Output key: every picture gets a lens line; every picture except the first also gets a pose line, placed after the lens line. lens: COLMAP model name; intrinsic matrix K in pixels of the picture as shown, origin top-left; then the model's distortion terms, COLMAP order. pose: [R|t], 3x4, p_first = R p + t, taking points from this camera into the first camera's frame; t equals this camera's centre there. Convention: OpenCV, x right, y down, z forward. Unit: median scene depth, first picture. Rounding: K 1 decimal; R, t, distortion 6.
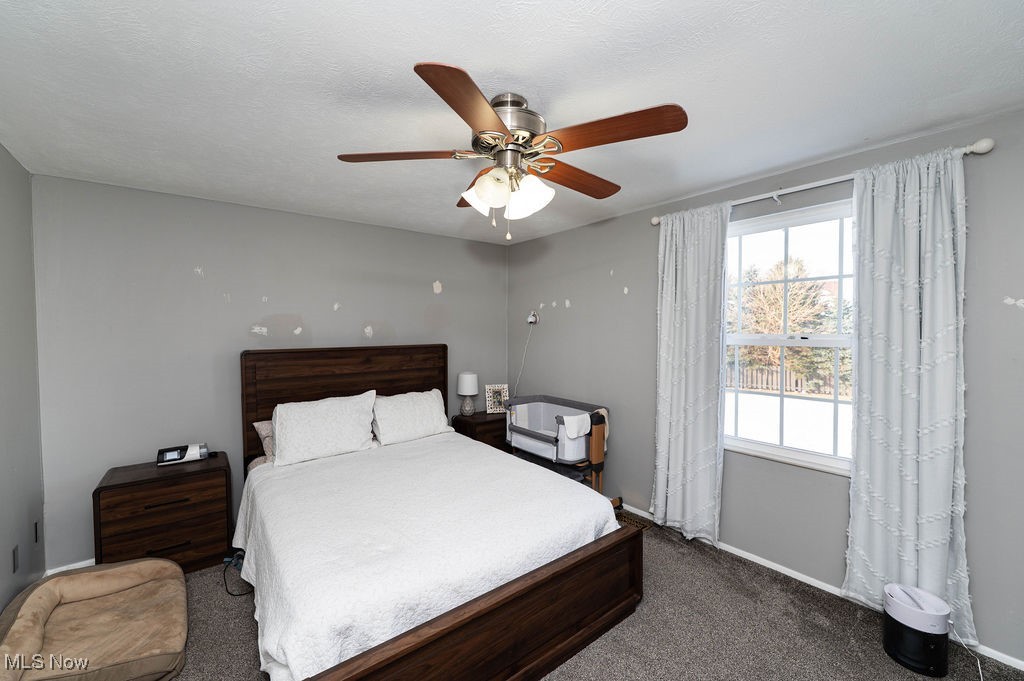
lens RADIAL K [[405.2, 0, 506.0], [0, 405.2, 339.0], [0, 0, 1]] dist [-0.000791, -0.000127]
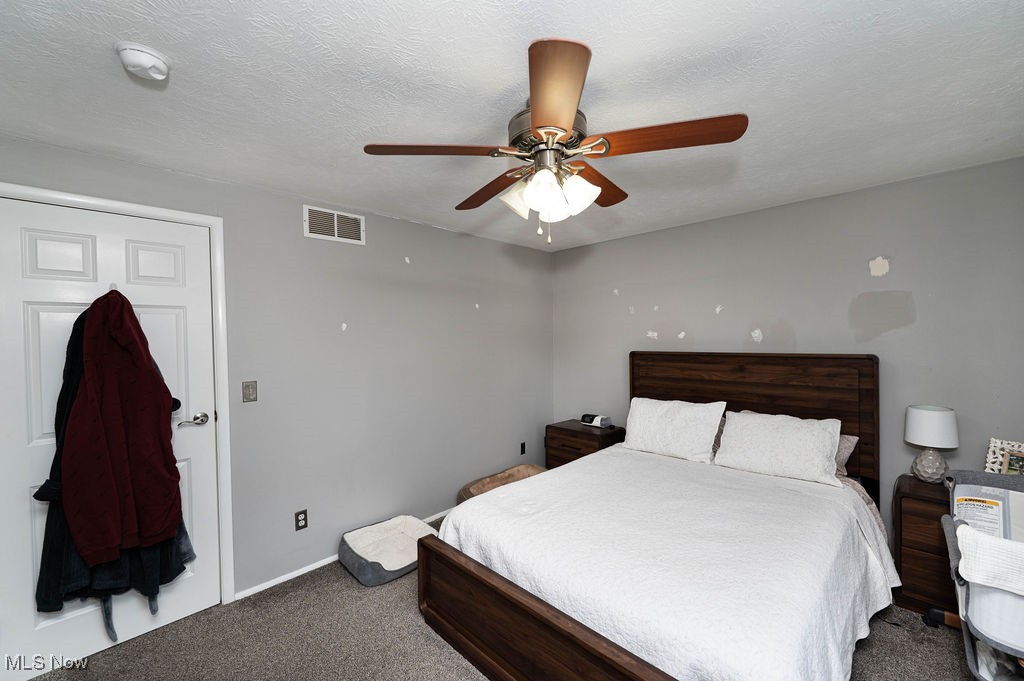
lens RADIAL K [[405.2, 0, 506.0], [0, 405.2, 339.0], [0, 0, 1]] dist [-0.000791, -0.000127]
pose [[0.131175, 0.012521, -0.991280, 0.491376], [-0.009005, 0.999894, 0.011439, -0.018161], [0.991318, 0.007426, 0.131274, 0.404718]]
